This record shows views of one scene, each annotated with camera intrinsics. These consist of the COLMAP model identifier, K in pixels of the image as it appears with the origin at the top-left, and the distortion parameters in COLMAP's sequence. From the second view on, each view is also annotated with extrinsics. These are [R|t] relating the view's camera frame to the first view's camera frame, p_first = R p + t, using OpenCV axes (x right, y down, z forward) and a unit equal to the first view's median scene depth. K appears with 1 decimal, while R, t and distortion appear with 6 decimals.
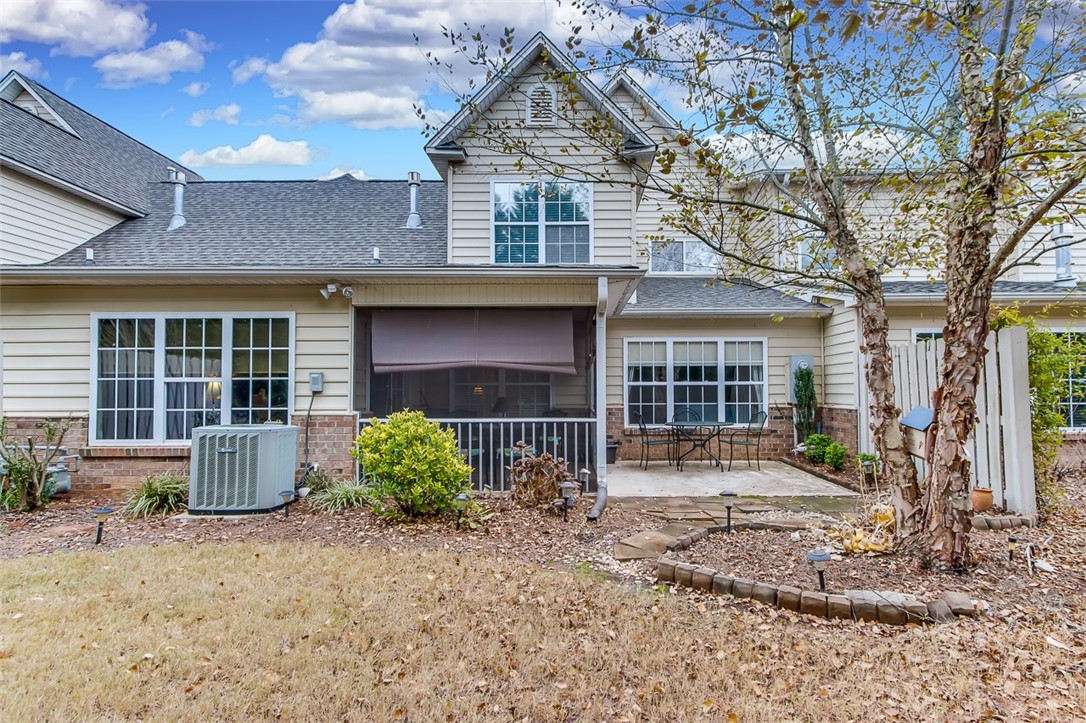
lens RADIAL K [[511.2, 0, 547.1], [0, 511.2, 371.2], [0, 0, 1]] dist [0.001749, 0.003131]
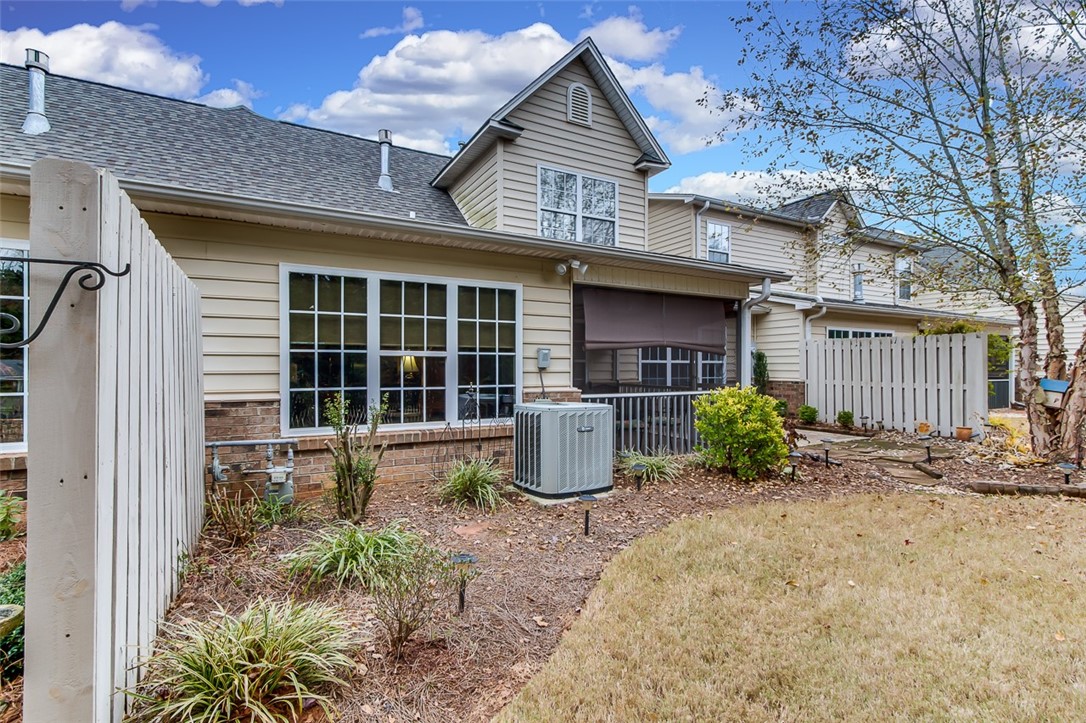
lens RADIAL K [[511.2, 0, 542.5], [0, 511.2, 359.2], [0, 0, 1]] dist [0.001749, 0.003131]
pose [[0.881263, 0.012998, 0.472448, -0.901379], [-0.026048, 0.999438, 0.021090, 0.002420], [-0.471908, -0.030892, 0.881106, 0.143116]]
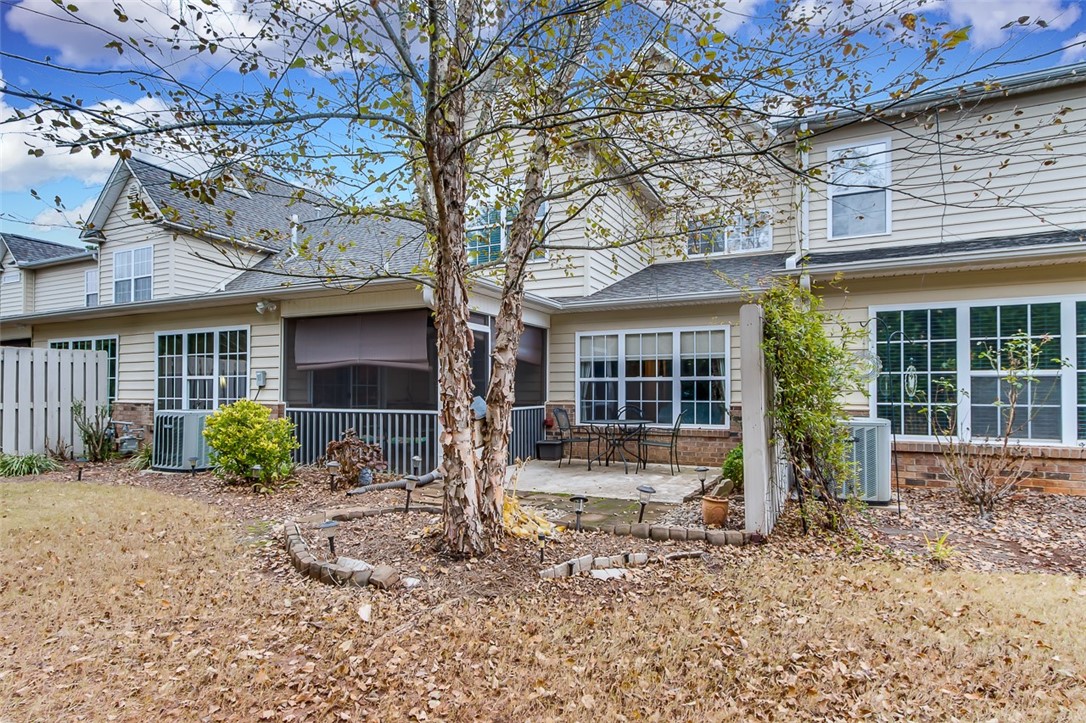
lens RADIAL K [[555.9, 0, 549.1], [0, 555.9, 371.7], [0, 0, 1]] dist [0.005285, 0.000113]
pose [[0.907908, -0.008112, -0.419090, 0.786133], [0.012220, 0.999900, 0.007121, 0.002204], [0.418990, -0.011586, 0.907917, 0.031660]]
